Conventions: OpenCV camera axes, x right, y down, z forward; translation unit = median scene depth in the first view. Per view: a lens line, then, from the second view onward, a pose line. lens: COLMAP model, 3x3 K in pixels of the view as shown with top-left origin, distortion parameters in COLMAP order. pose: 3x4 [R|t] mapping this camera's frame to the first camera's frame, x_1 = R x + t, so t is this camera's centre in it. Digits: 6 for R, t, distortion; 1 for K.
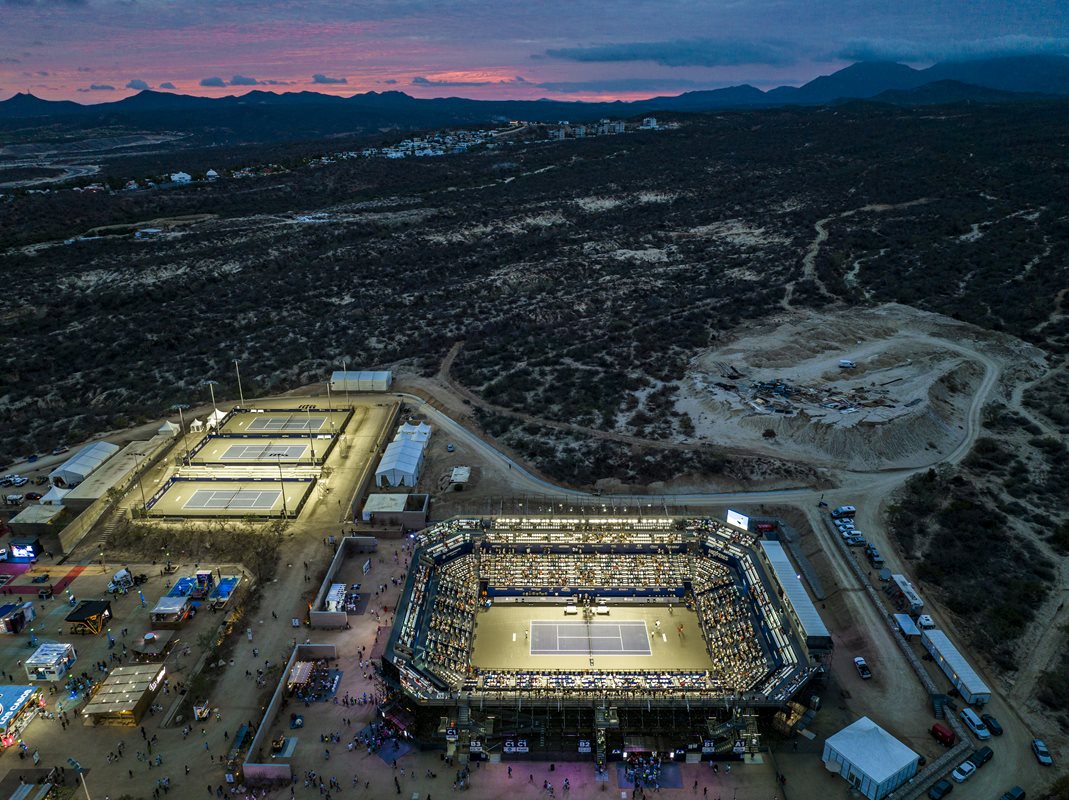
lens RADIAL K [[765.3, 0, 534.5], [0, 765.3, 400.0], [0, 0, 1]] dist [-0.029445, -0.001975]
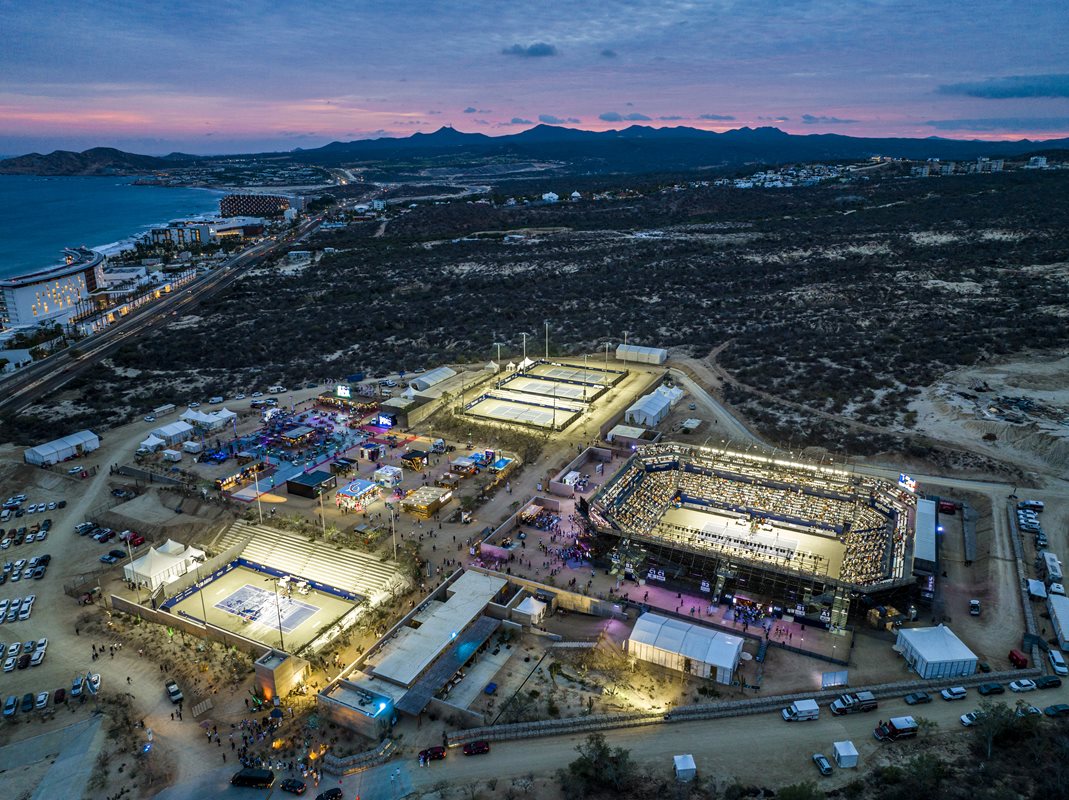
lens RADIAL K [[766.3, 0, 534.5], [0, 766.3, 400.0], [0, 0, 1]] dist [-0.039407, 0.001697]
pose [[0.898679, 0.142516, -0.414806, 0.133093], [-0.159525, 0.987173, -0.006444, 0.079946], [0.408567, 0.071963, 0.909887, -0.165387]]
